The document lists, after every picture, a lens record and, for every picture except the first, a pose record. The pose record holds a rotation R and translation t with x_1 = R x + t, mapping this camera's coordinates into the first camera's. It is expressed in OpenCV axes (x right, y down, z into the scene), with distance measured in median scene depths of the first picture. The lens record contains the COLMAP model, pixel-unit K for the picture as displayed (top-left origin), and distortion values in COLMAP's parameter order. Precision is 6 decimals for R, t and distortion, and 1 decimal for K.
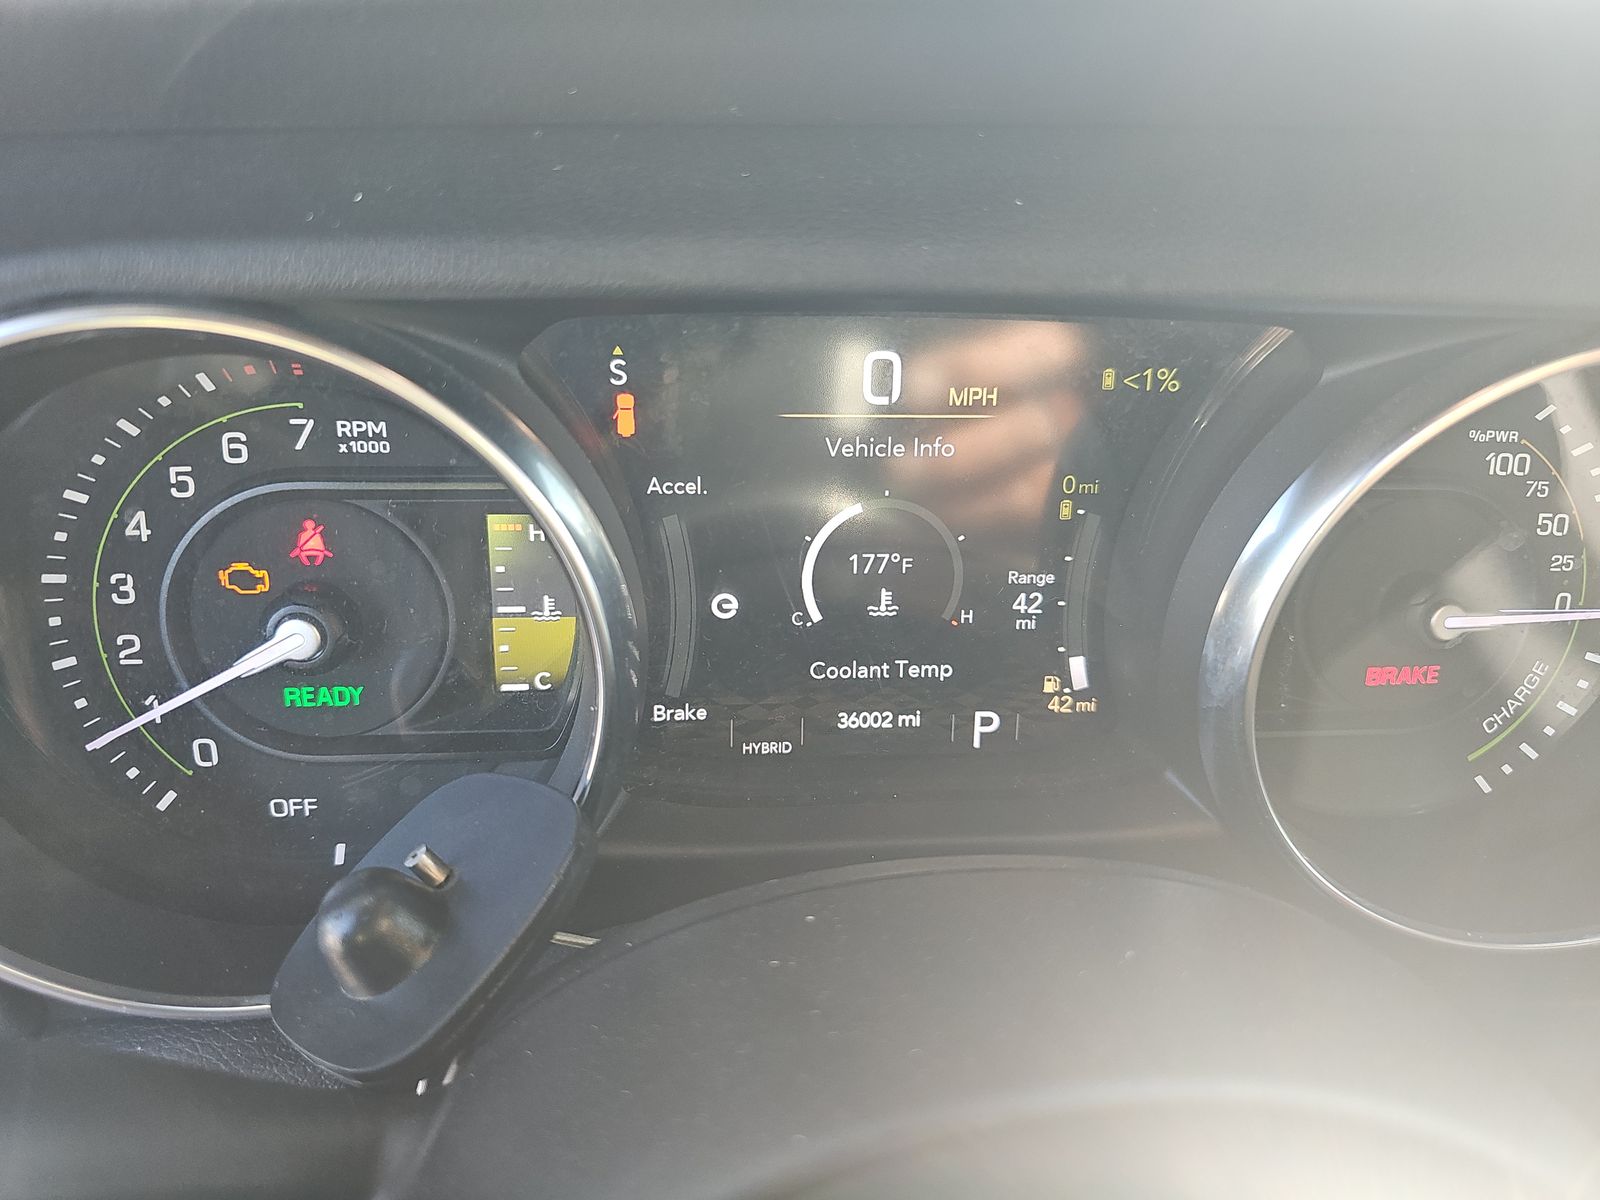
lens RADIAL K [[1109.7, 0, 802.8], [0, 1109.7, 608.8], [0, 0, 1]] dist [0.024166, -0.040289]
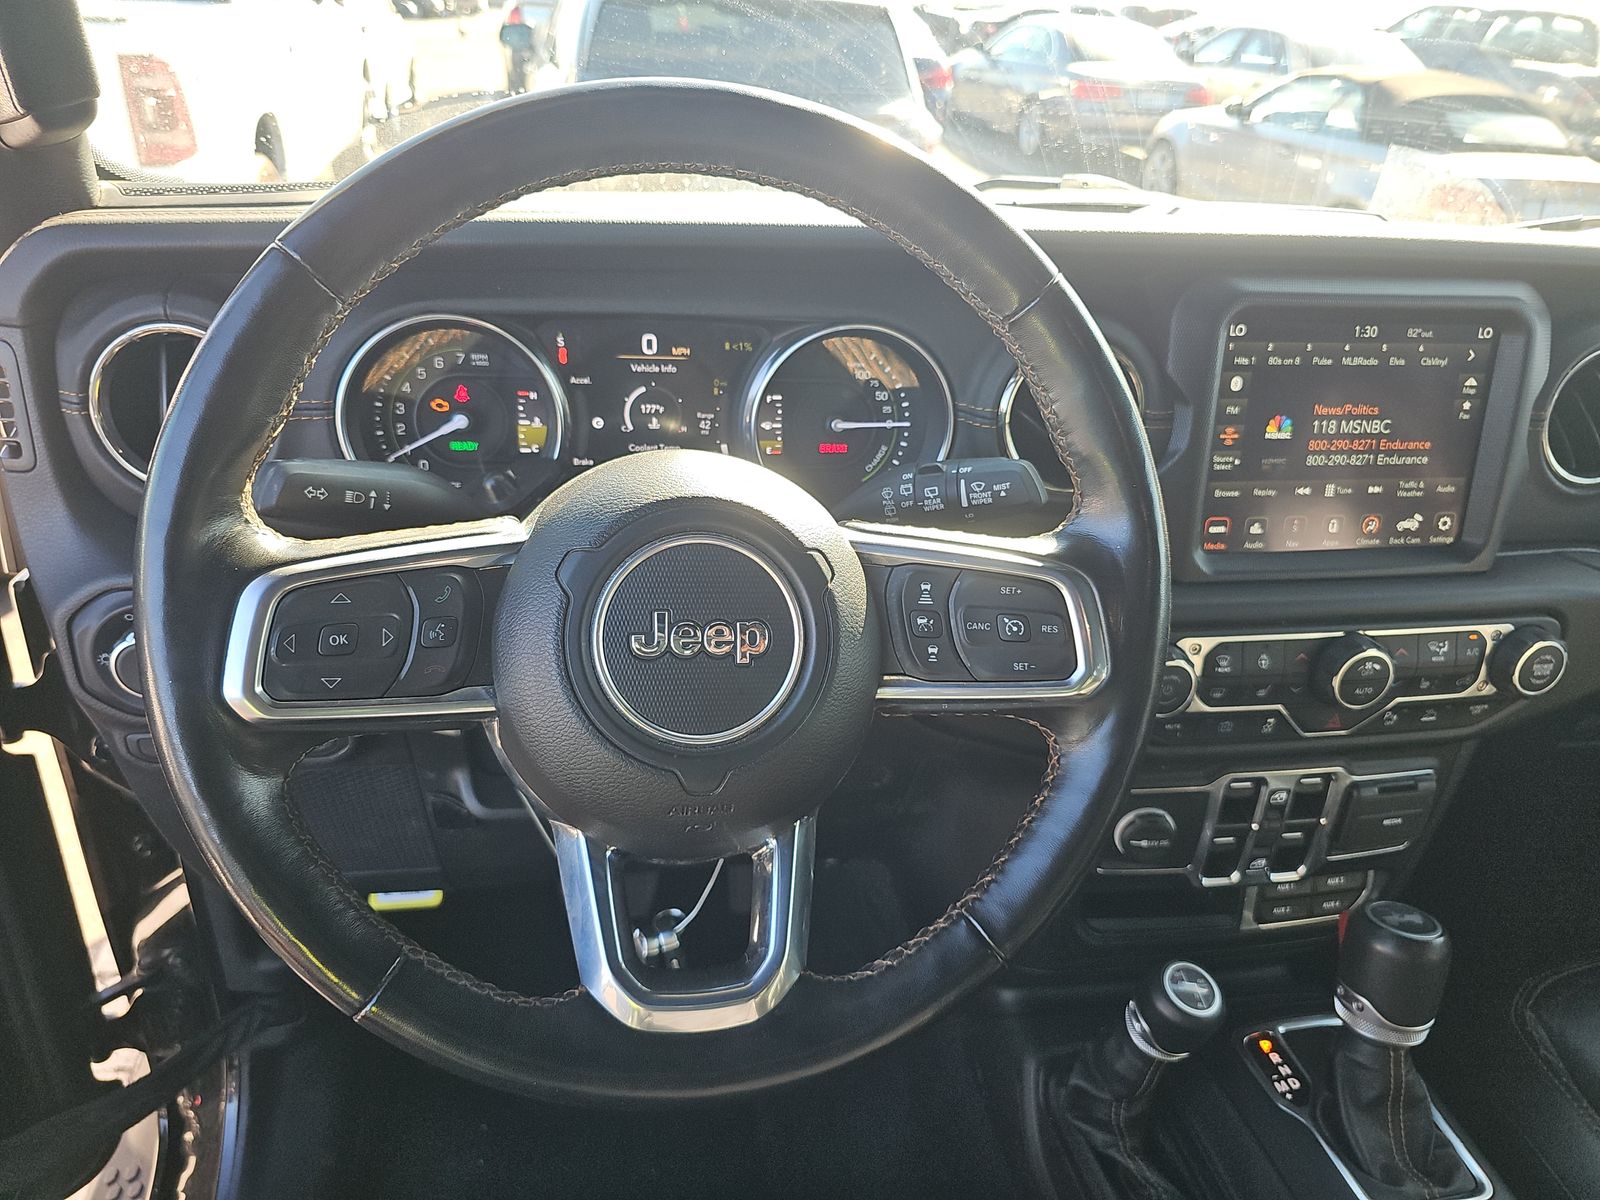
lens RADIAL K [[1109.7, 0, 802.8], [0, 1109.7, 608.8], [0, 0, 1]] dist [0.024166, -0.040289]
pose [[0.997303, -0.011801, 0.072435, 0.273054], [0.015344, 0.998703, -0.048557, 0.697017], [-0.071768, 0.049538, 0.996190, -2.109472]]
